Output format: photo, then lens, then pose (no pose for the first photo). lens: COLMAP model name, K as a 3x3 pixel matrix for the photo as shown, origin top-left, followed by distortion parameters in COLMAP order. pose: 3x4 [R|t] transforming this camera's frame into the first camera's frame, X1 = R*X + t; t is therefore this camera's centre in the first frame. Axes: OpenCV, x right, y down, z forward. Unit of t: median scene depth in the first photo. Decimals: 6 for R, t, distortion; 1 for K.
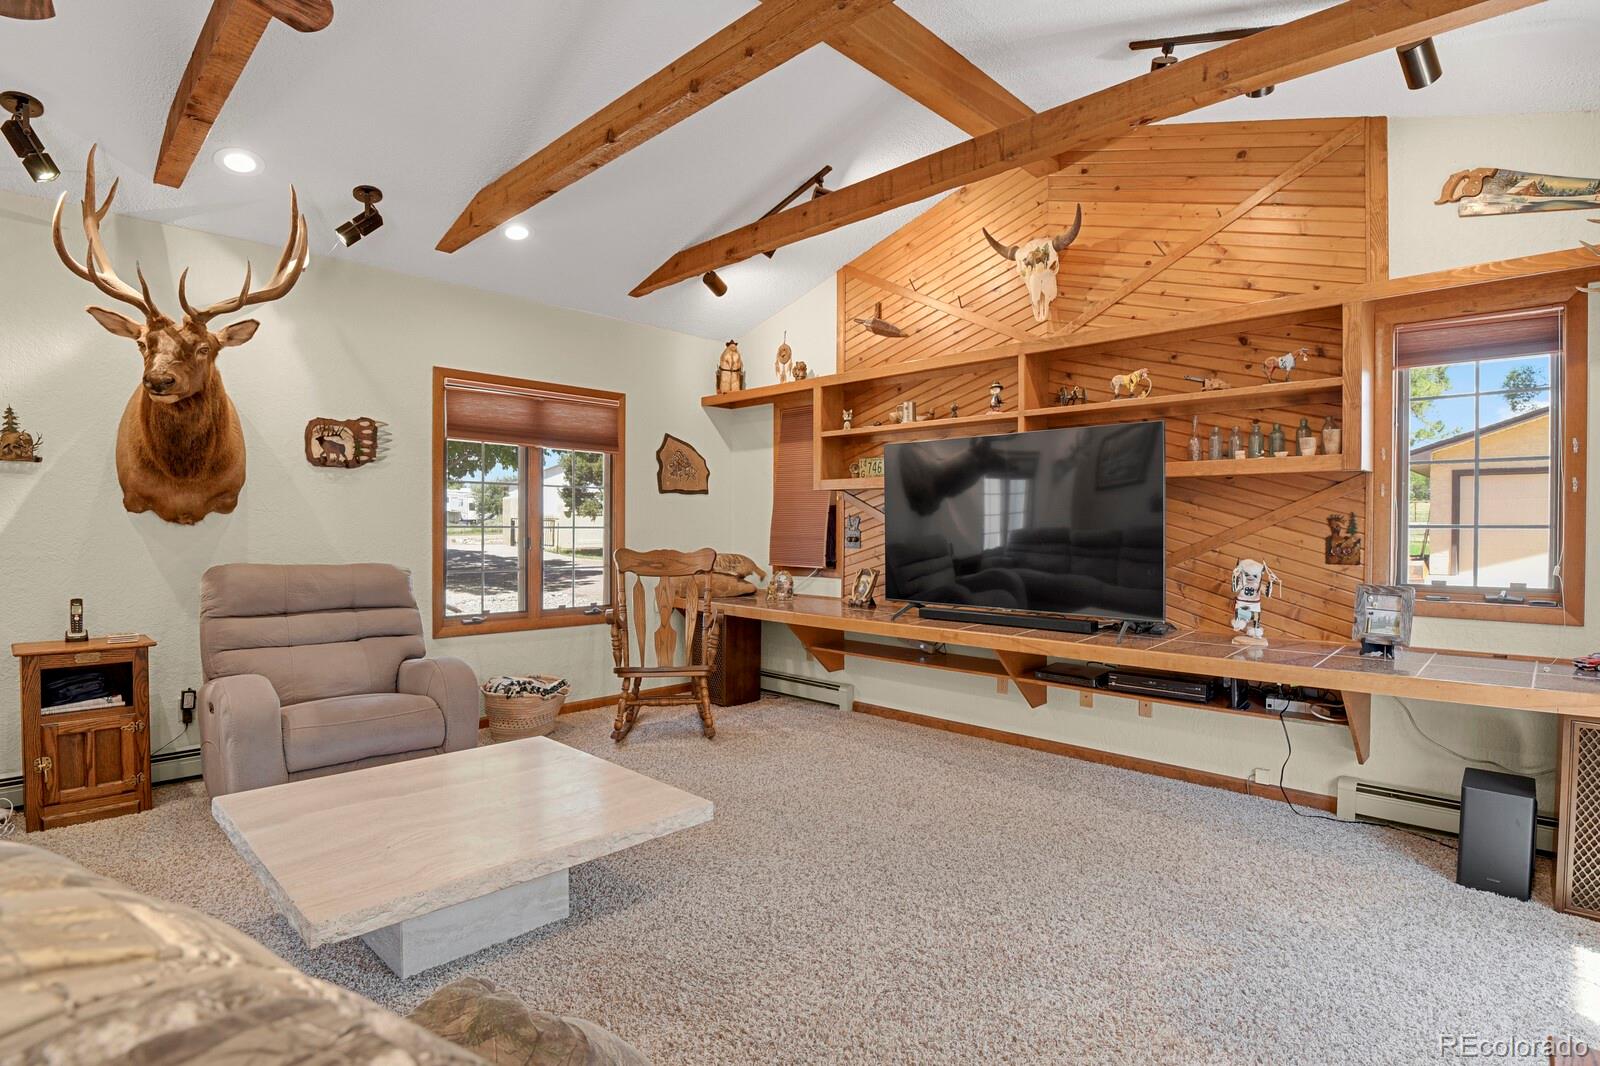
lens RADIAL K [[773.6, 0, 779.1], [0, 773.6, 532.1], [0, 0, 1]] dist [-0.017177, -0.009393]
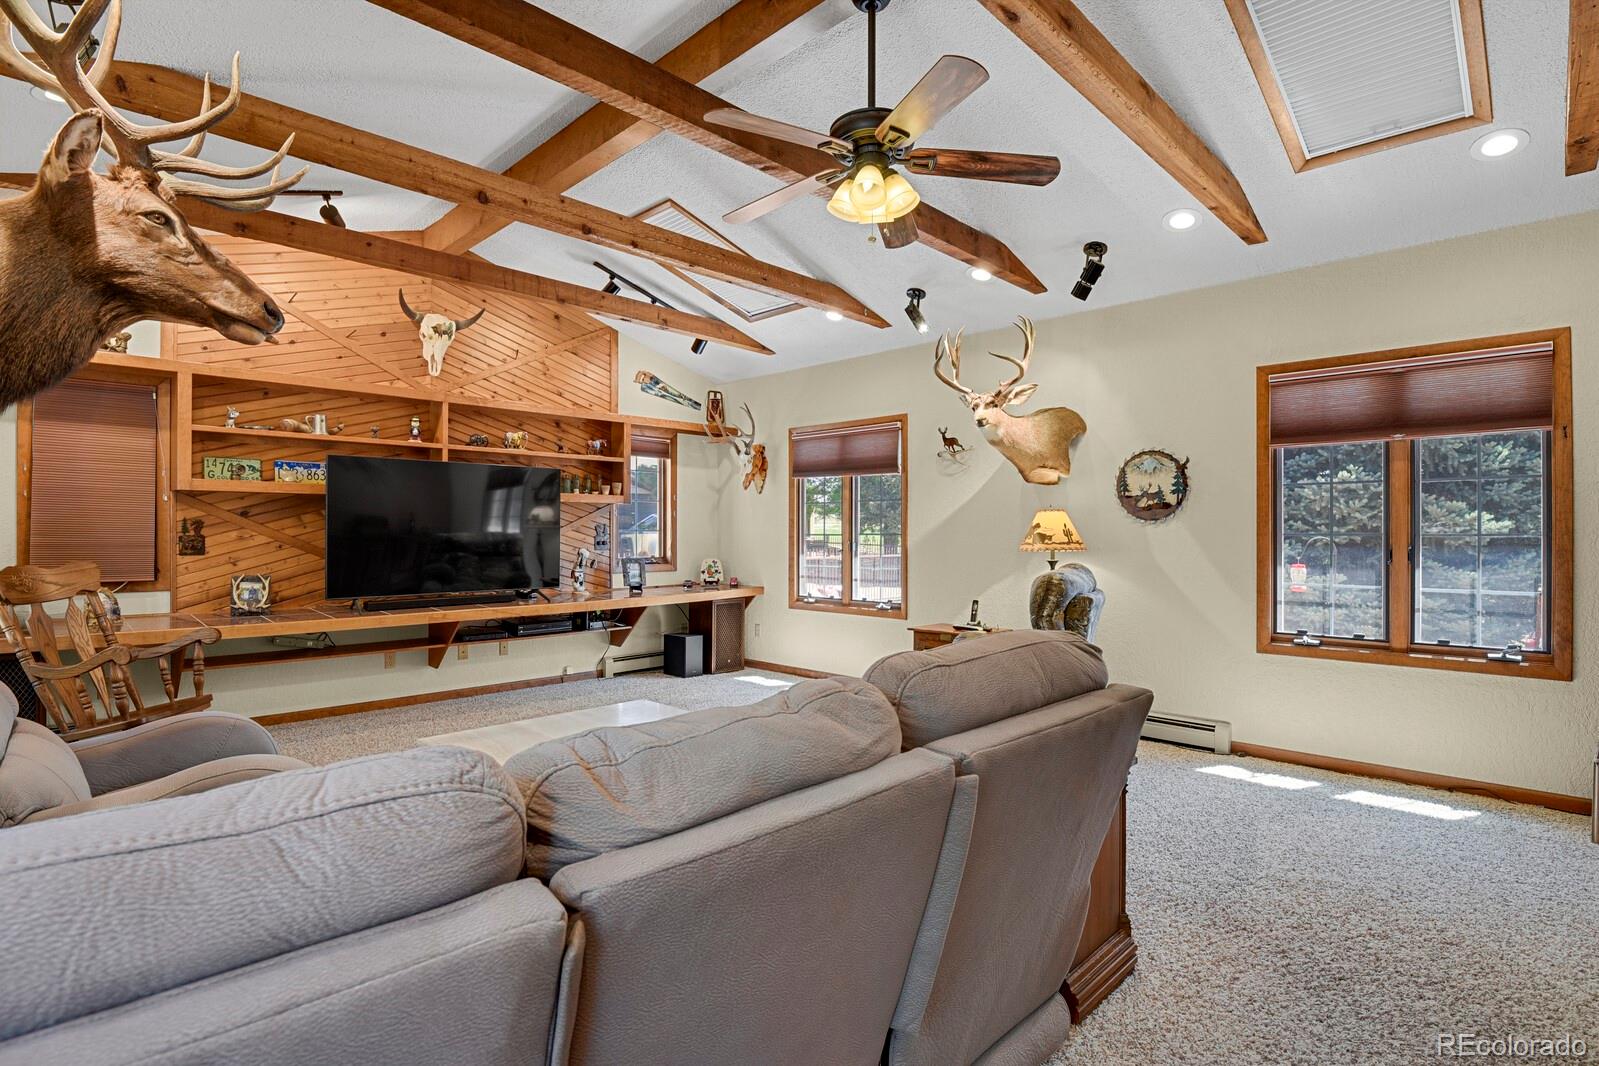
lens RADIAL K [[773.1, 0, 778.6], [0, 773.1, 532.1], [0, 0, 1]] dist [-0.017177, -0.009393]
pose [[0.042738, -0.003825, 0.999079, -1.197388], [0.006432, 0.999973, 0.003553, -0.008084], [-0.999066, 0.006274, 0.042762, 0.445749]]
